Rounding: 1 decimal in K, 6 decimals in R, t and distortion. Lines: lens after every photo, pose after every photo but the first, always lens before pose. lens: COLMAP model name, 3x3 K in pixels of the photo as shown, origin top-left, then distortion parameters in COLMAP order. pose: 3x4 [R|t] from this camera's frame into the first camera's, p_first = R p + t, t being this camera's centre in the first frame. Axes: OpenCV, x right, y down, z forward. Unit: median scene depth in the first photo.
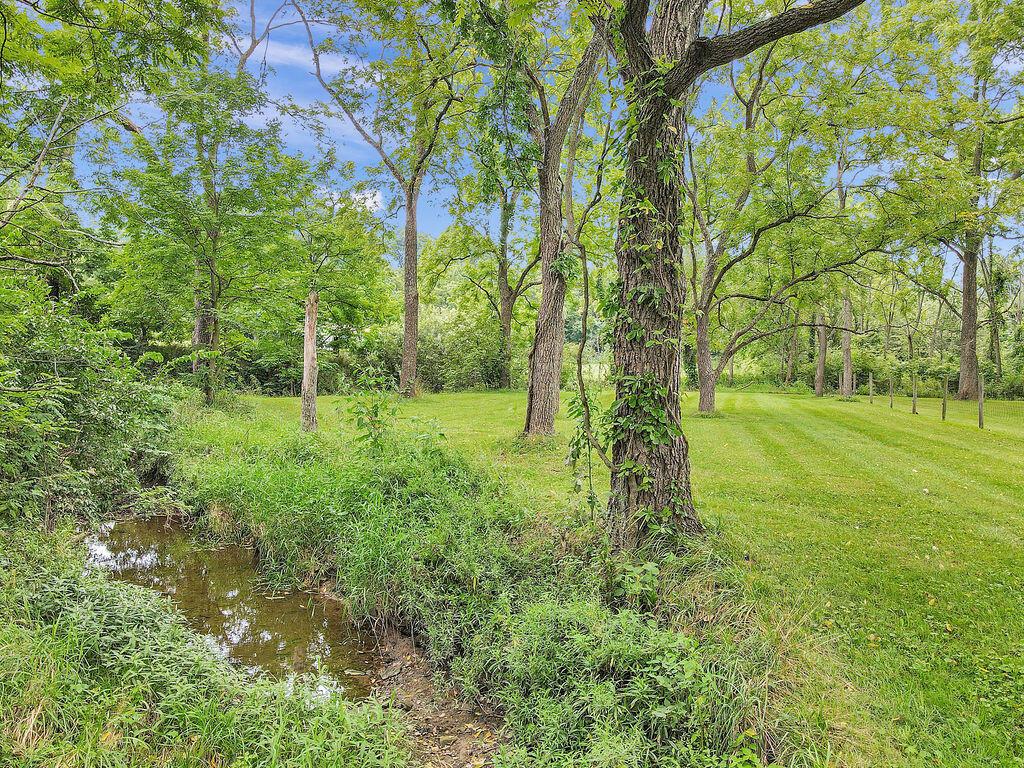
lens RADIAL K [[712.5, 0, 512.0], [0, 712.5, 384.0], [0, 0, 1]] dist [0.004964, 0.000630]
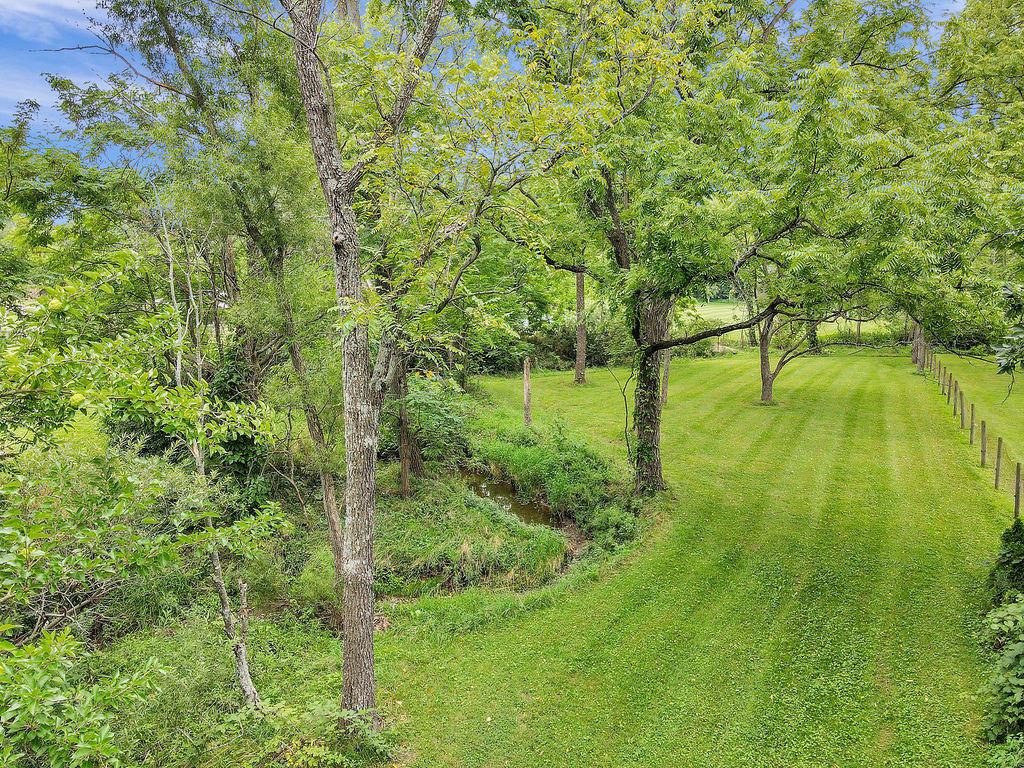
lens RADIAL K [[712.5, 0, 512.0], [0, 712.5, 384.0], [0, 0, 1]] dist [0.004964, 0.000630]
pose [[0.966504, 0.004208, -0.256616, 0.383964], [0.027159, 0.992574, 0.118568, -0.573432], [0.255209, -0.121566, 0.959213, -1.878776]]
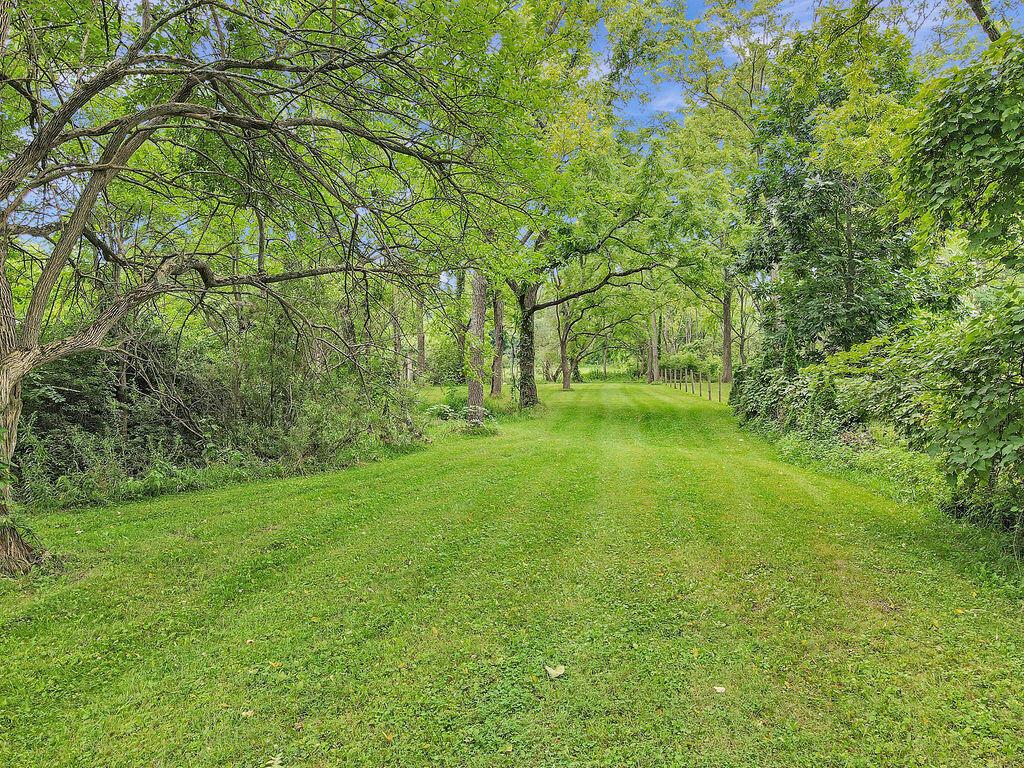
lens RADIAL K [[712.5, 0, 512.0], [0, 712.5, 384.0], [0, 0, 1]] dist [0.004964, 0.000630]
pose [[0.993743, -0.026822, 0.108420, -0.408084], [0.028089, 0.999554, -0.010178, 0.123823], [-0.108099, 0.013160, 0.994053, -3.524795]]
